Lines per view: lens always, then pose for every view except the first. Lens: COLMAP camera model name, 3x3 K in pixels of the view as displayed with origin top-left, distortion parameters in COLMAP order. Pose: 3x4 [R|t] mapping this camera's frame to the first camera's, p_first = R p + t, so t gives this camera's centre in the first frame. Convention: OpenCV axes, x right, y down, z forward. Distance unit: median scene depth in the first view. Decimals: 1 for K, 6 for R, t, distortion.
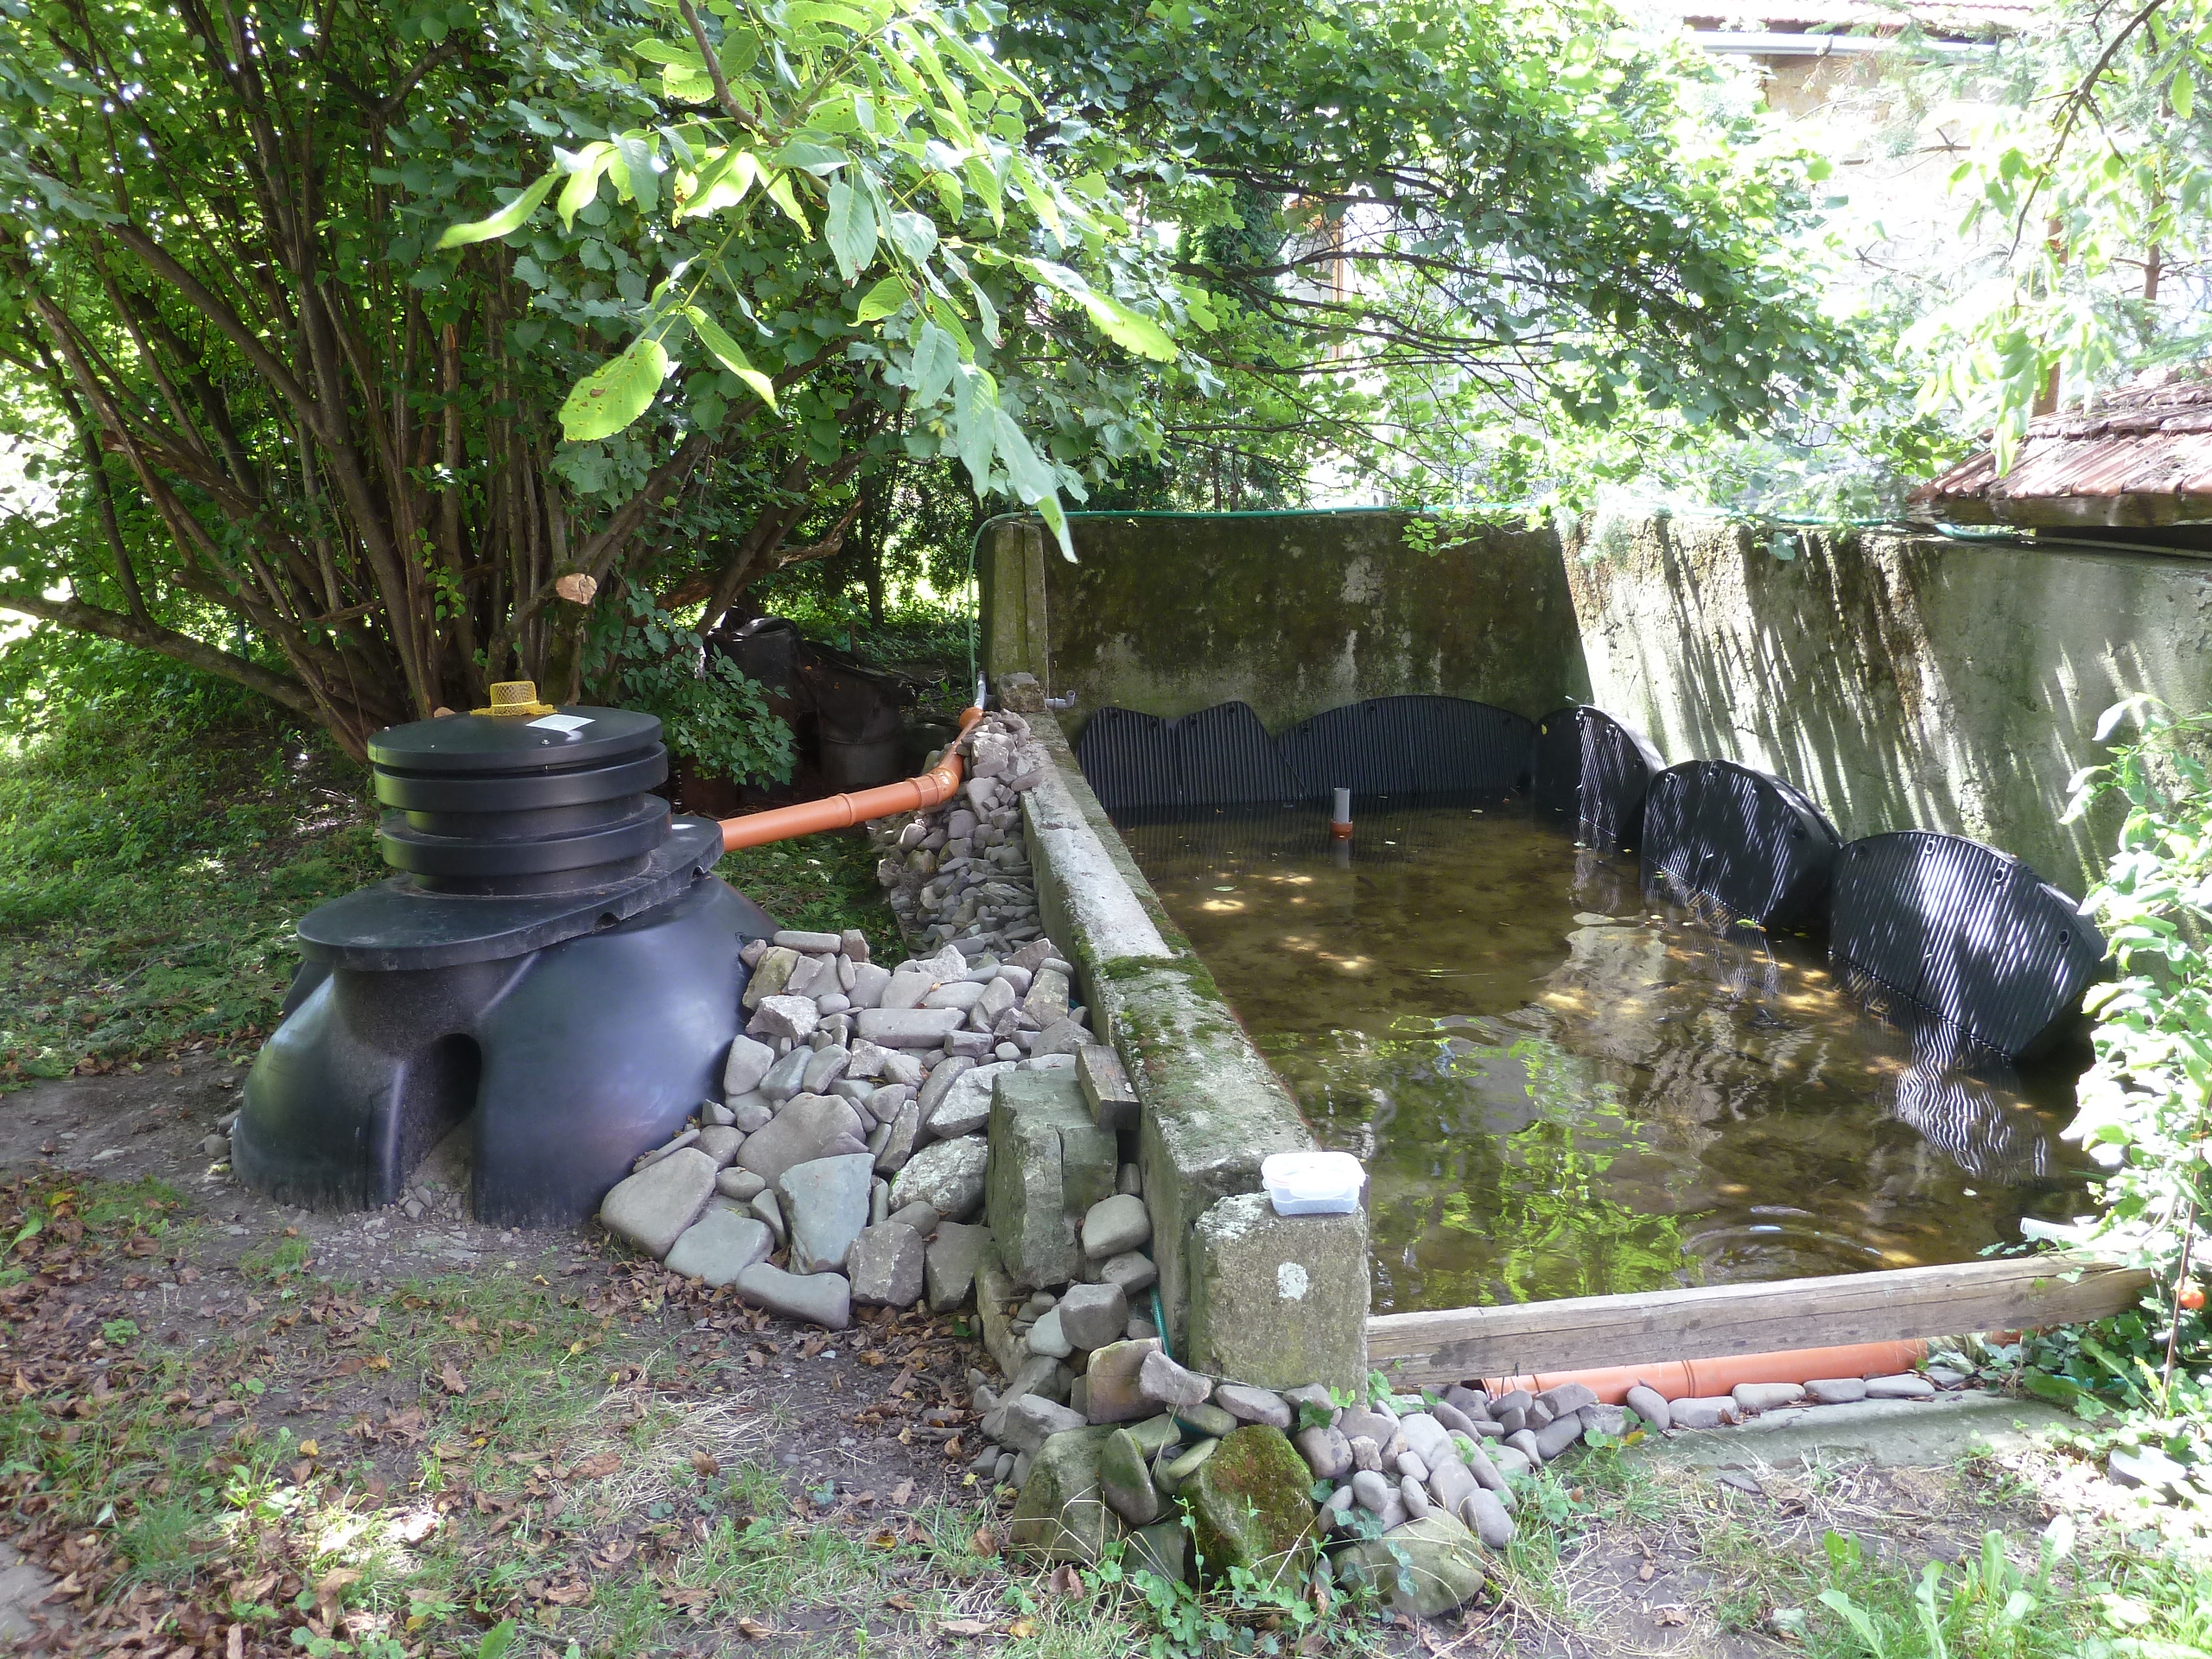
lens RADIAL K [[1671.1, 0, 1103.4], [0, 1671.1, 833.6], [0, 0, 1]] dist [-0.026567, 0.005618]
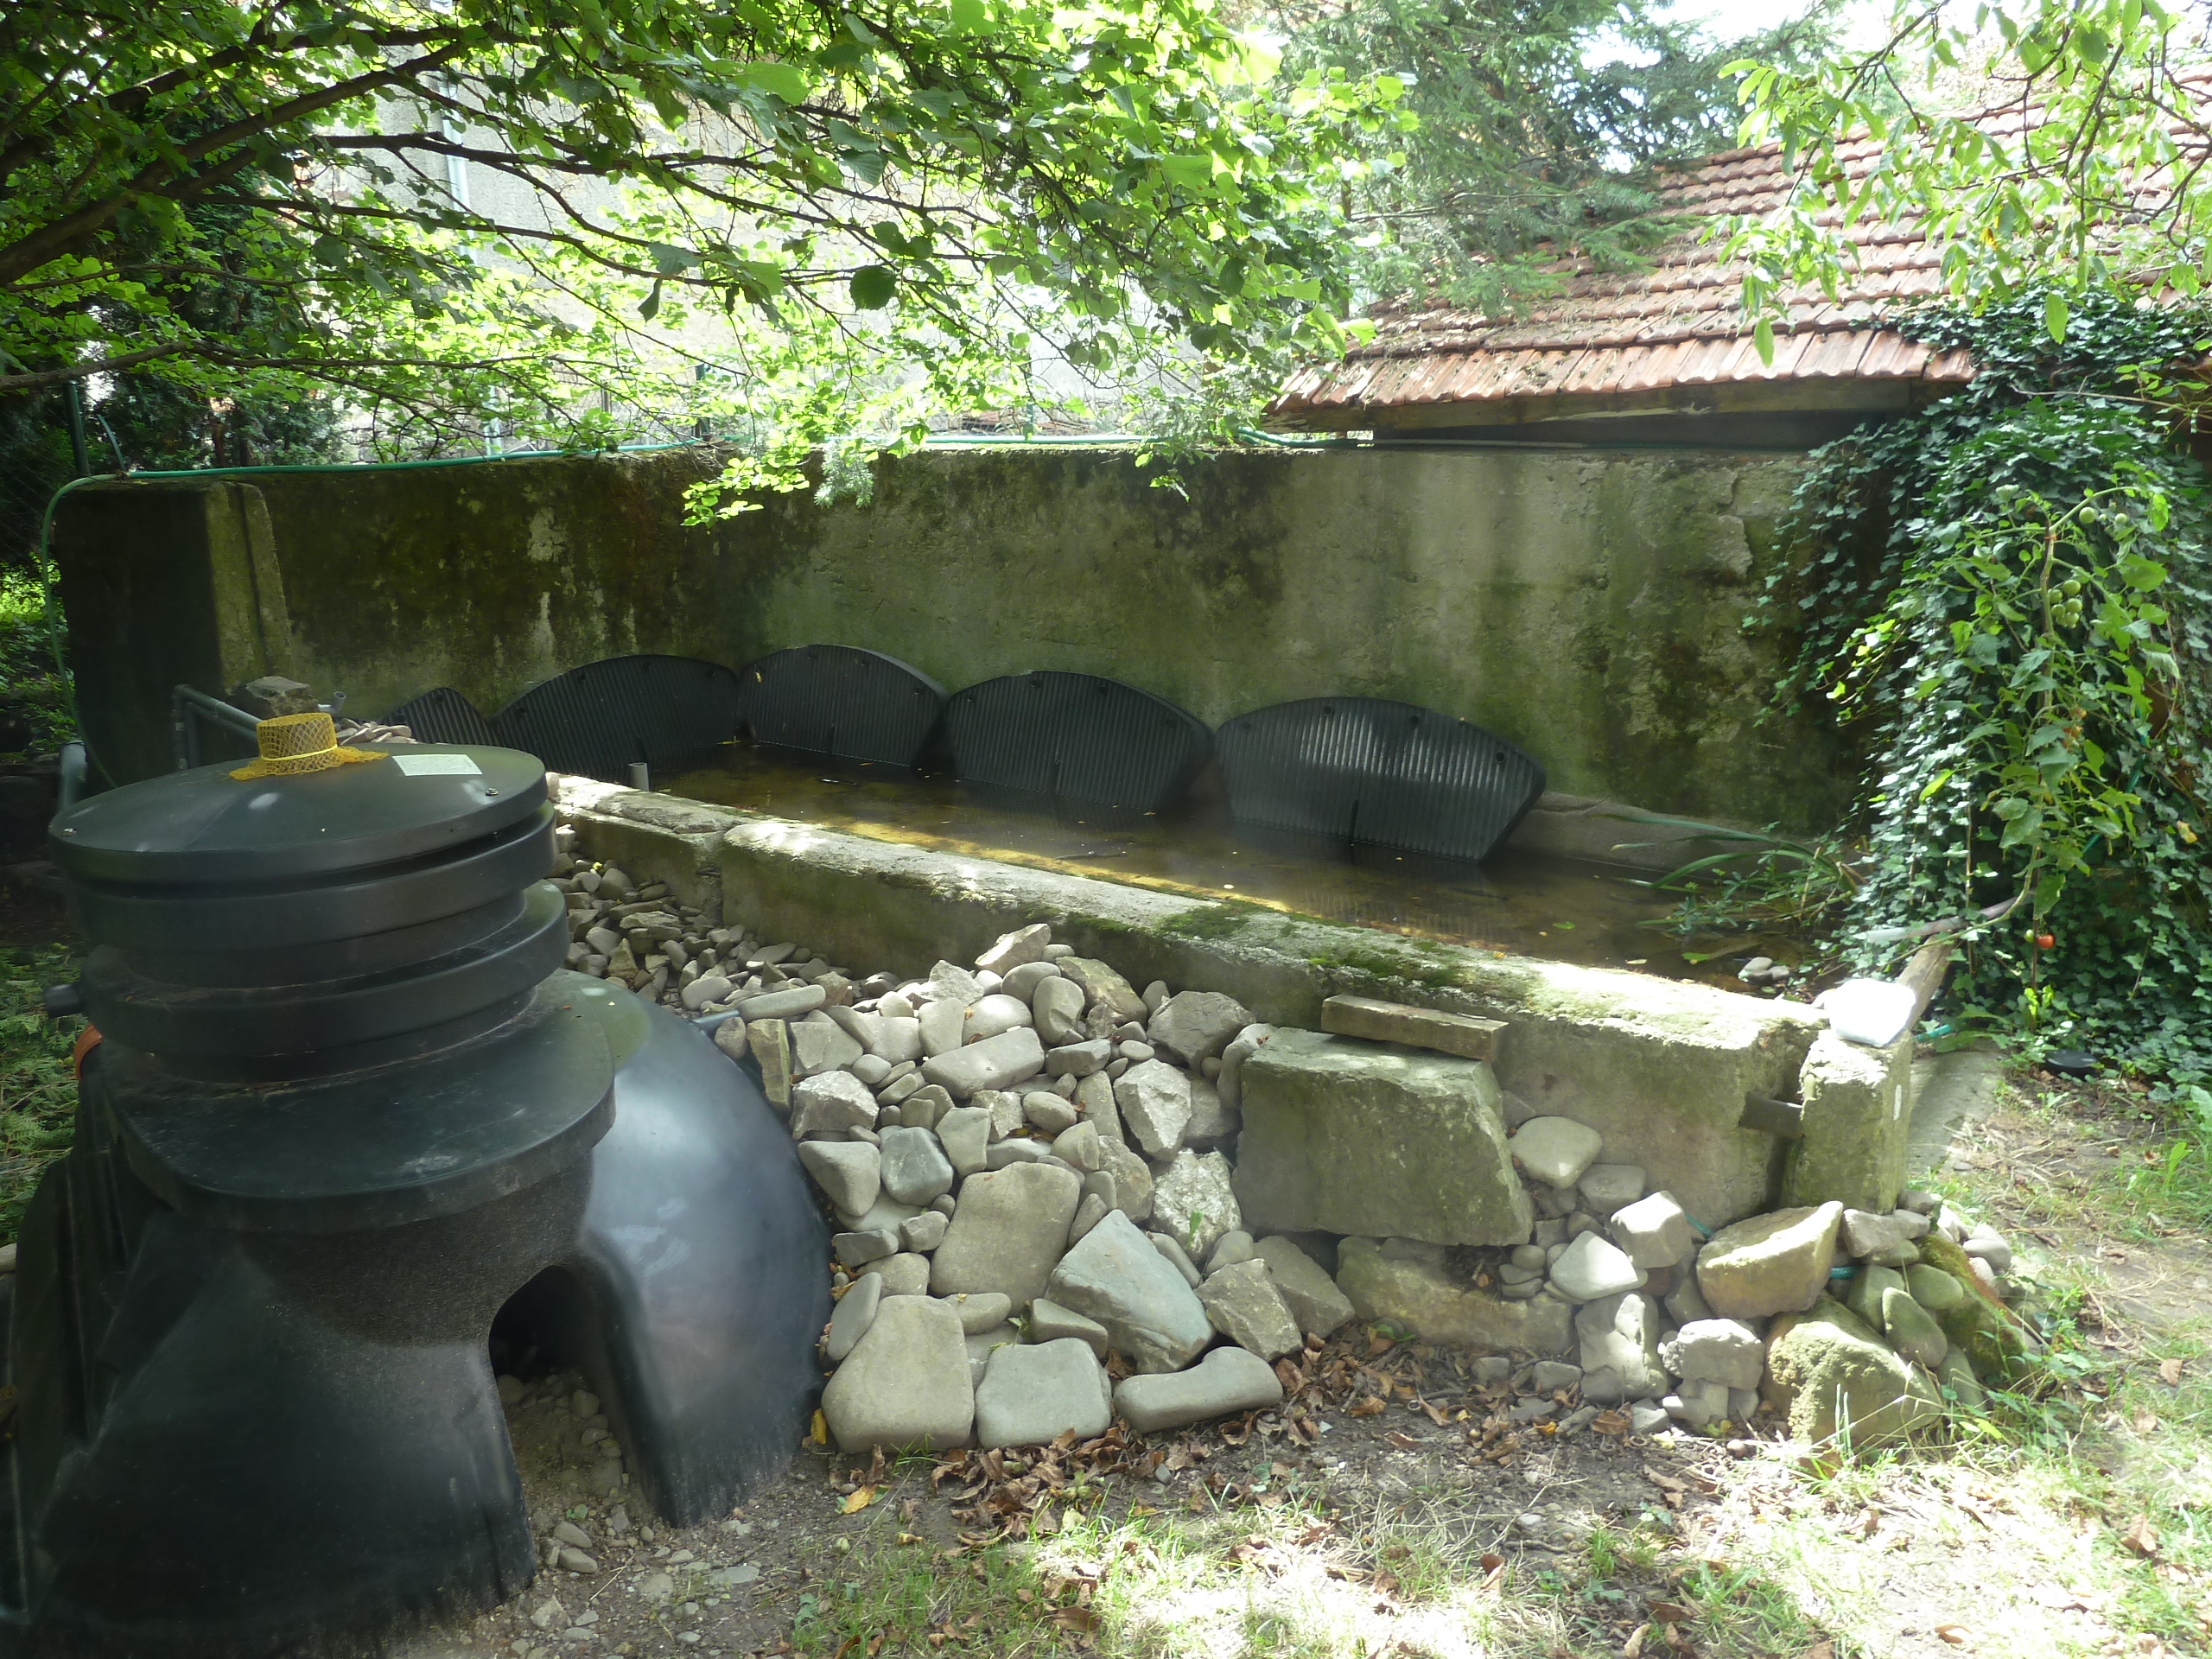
lens RADIAL K [[1668.9, 0, 1096.6], [0, 1668.9, 828.5], [0, 0, 1]] dist [-0.026746, -0.000195]
pose [[0.697485, -0.183784, 0.692631, -0.609904], [0.172461, 0.981195, 0.086682, -0.054965], [-0.695537, 0.058992, 0.716065, 0.382202]]
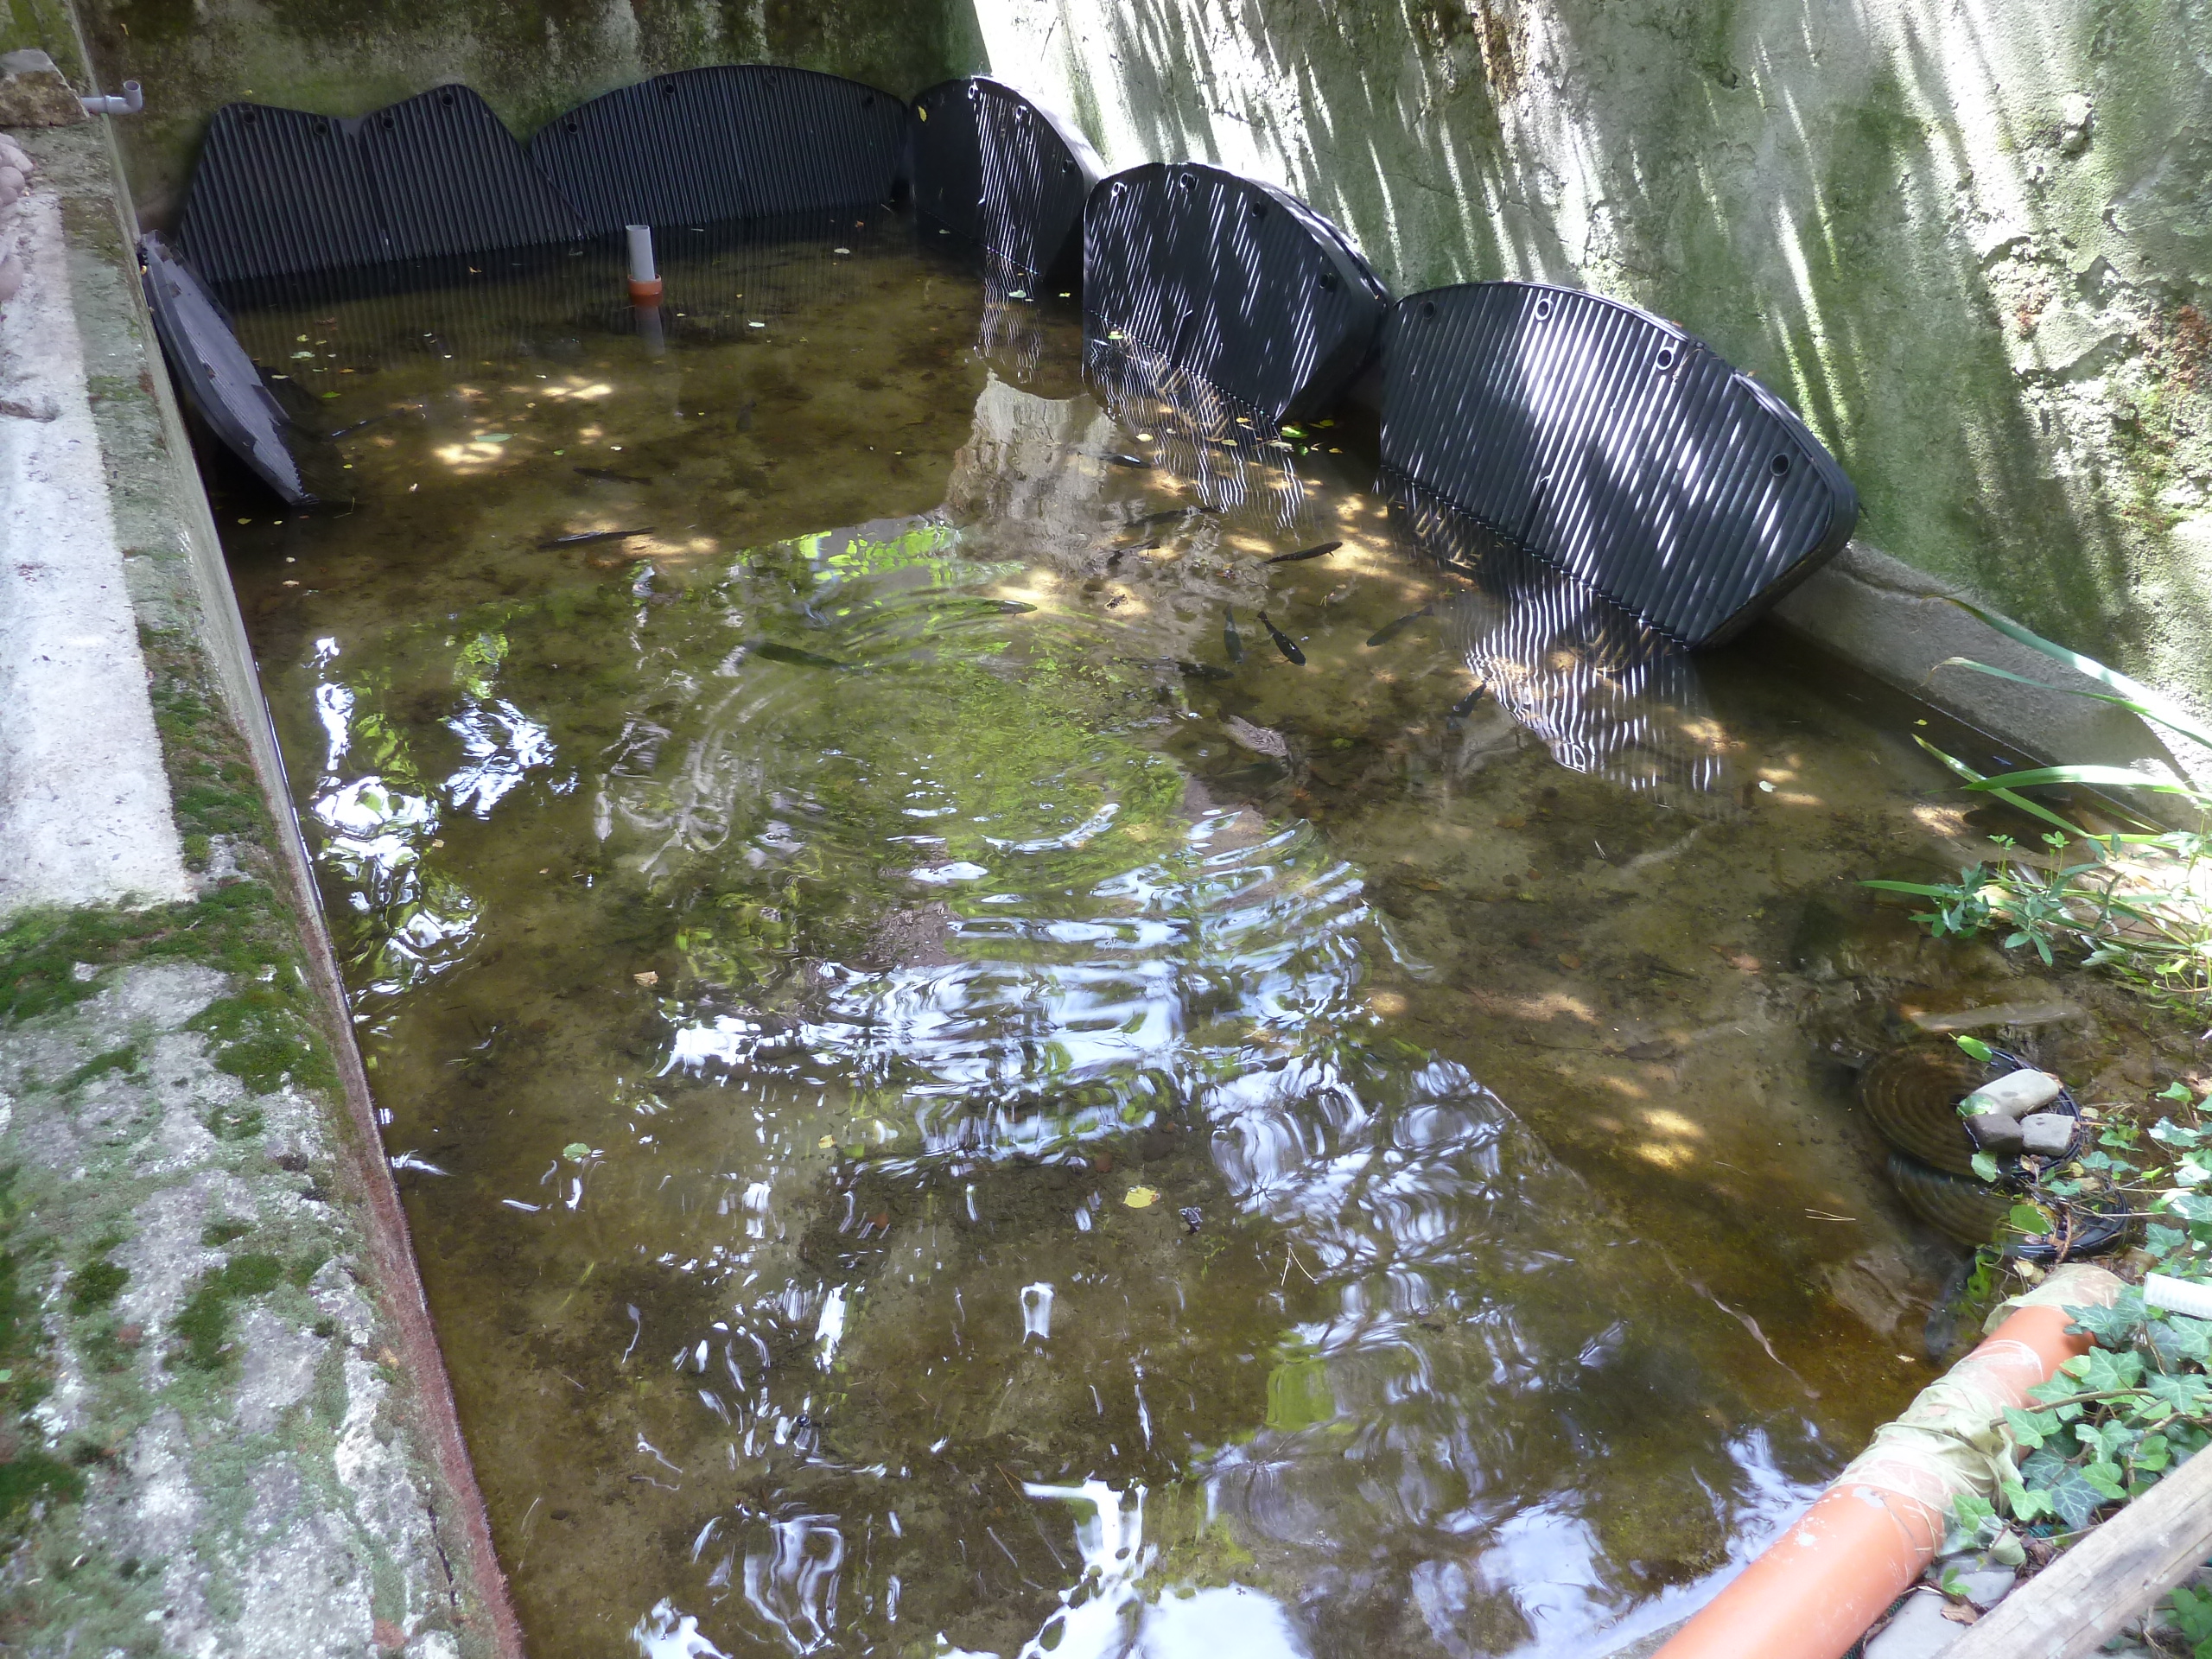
lens RADIAL K [[1647.4, 0, 1106.0], [0, 1647.4, 829.5], [0, 0, 1]] dist [-0.030149, -0.001928]
pose [[0.925069, -0.178203, 0.335396, 0.109792], [0.047757, 0.930659, 0.362758, -0.060793], [-0.376784, -0.319559, 0.869434, 0.592222]]
